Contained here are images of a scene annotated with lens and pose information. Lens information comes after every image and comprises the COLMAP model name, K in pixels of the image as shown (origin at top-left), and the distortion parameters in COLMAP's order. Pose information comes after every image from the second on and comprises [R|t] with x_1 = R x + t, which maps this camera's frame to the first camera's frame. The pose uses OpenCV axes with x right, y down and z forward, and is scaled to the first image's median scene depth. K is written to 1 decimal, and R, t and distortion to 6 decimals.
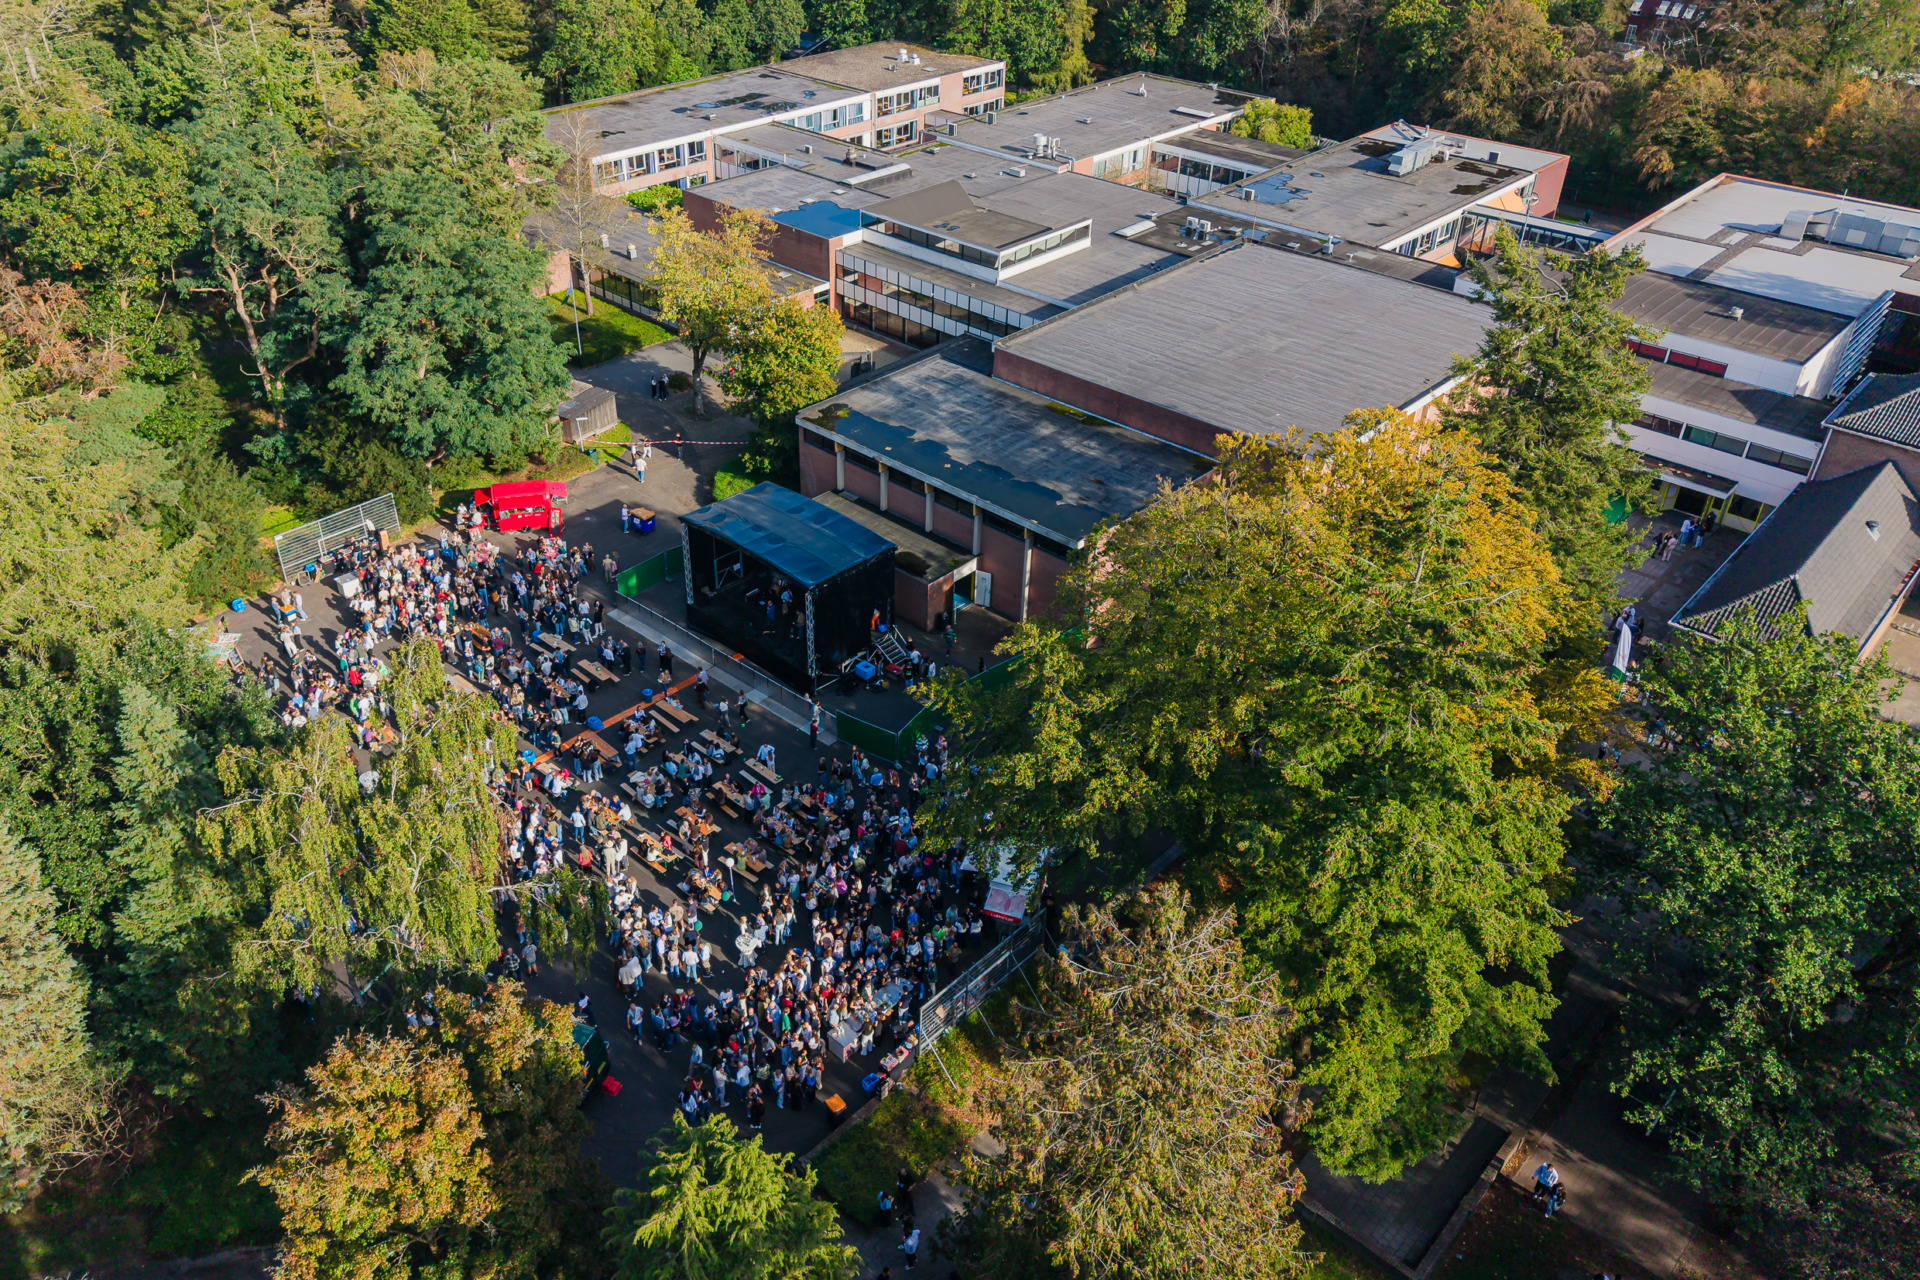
lens RADIAL K [[1278.9, 0, 960.0], [0, 1278.9, 640.0], [0, 0, 1]] dist [0.001050, -0.000654]
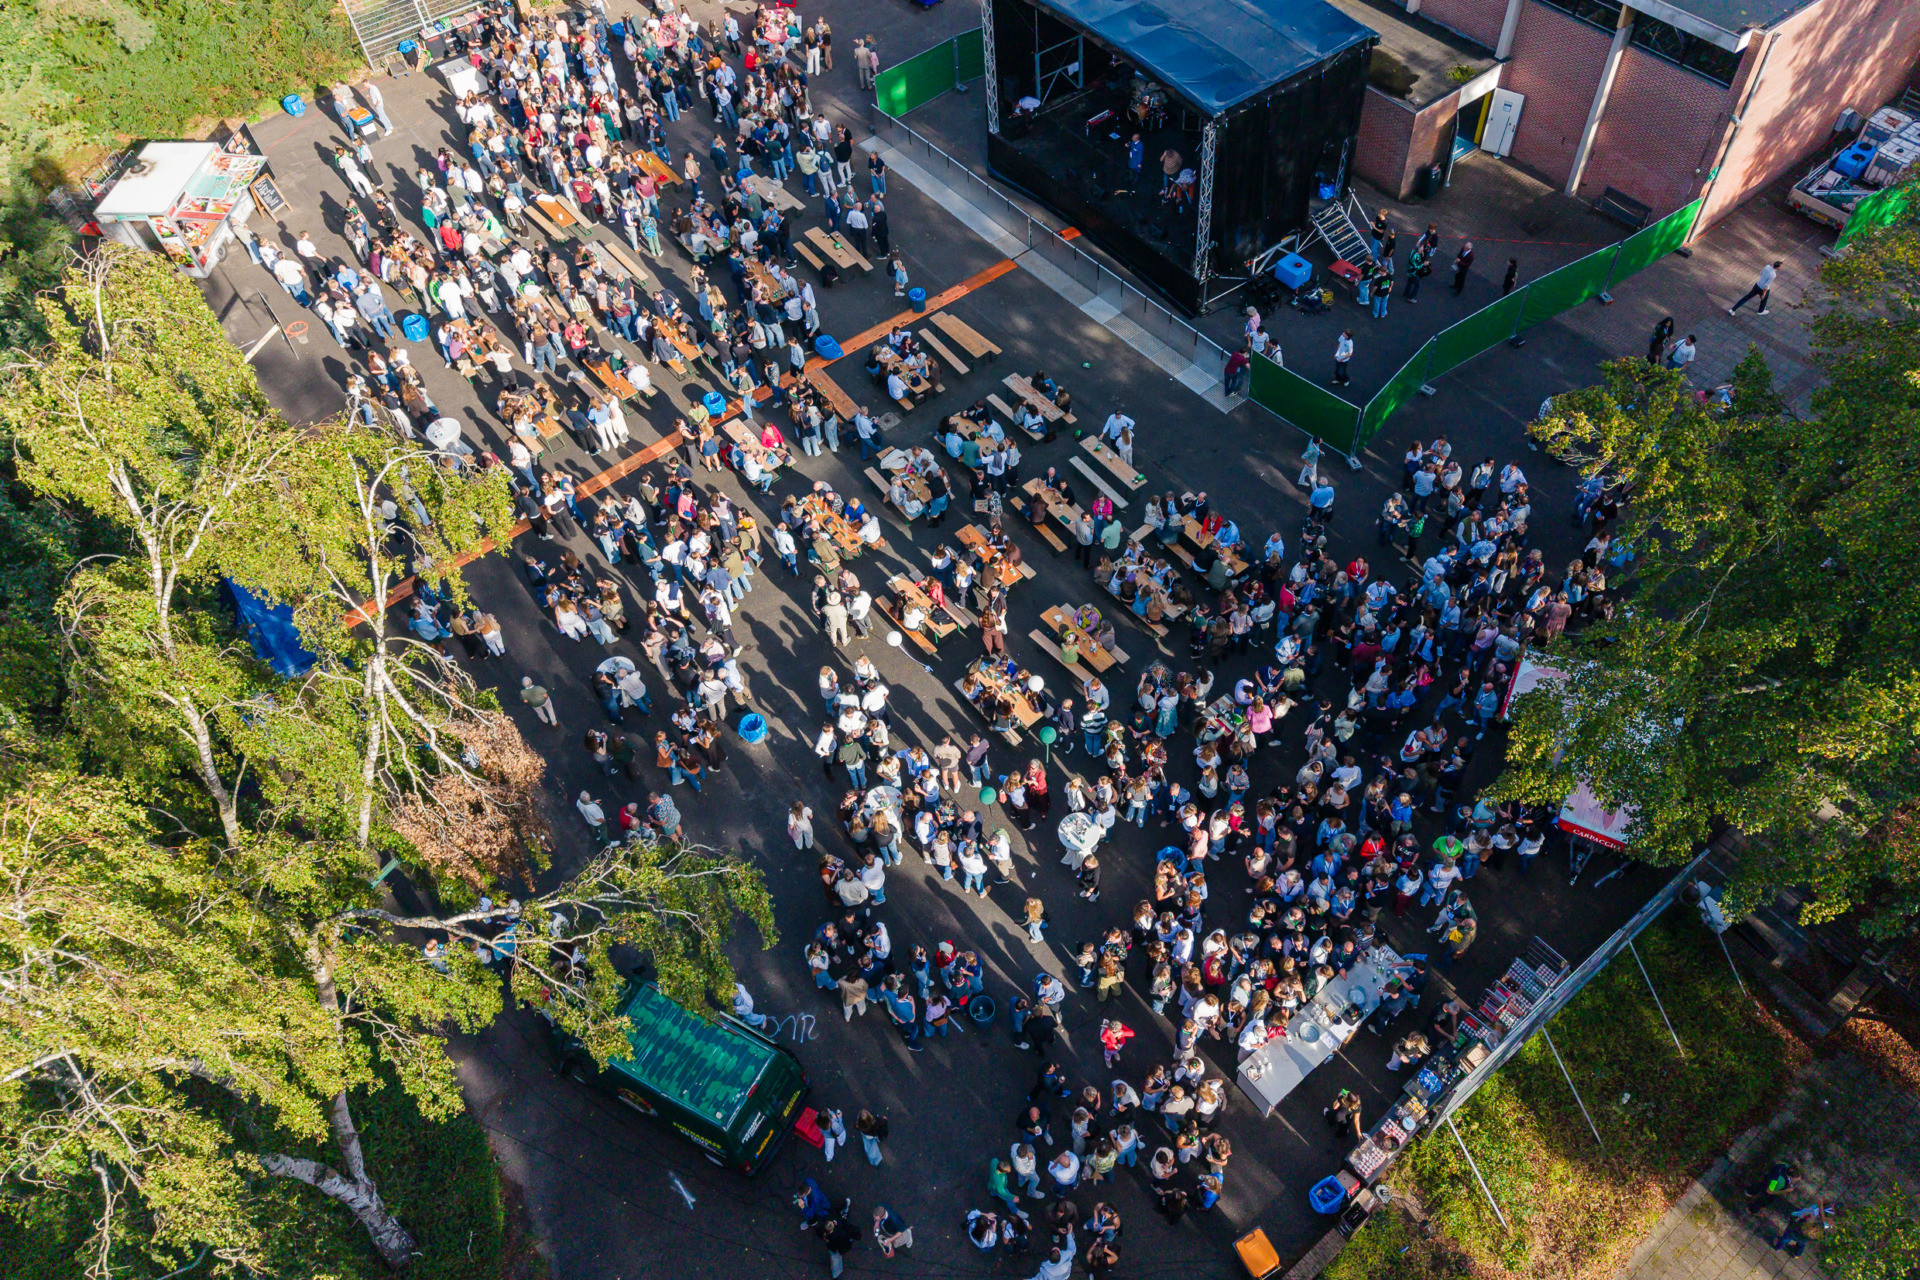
lens RADIAL K [[1324.5, 0, 1056.0], [0, 1324.5, 576.1], [0, 0, 1]] dist [0.048646, -0.054583]
pose [[0.985711, 0.087622, -0.143861, -0.081036], [-0.041055, 0.953272, 0.299311, -0.019918], [0.163365, -0.289128, 0.943248, 0.389869]]
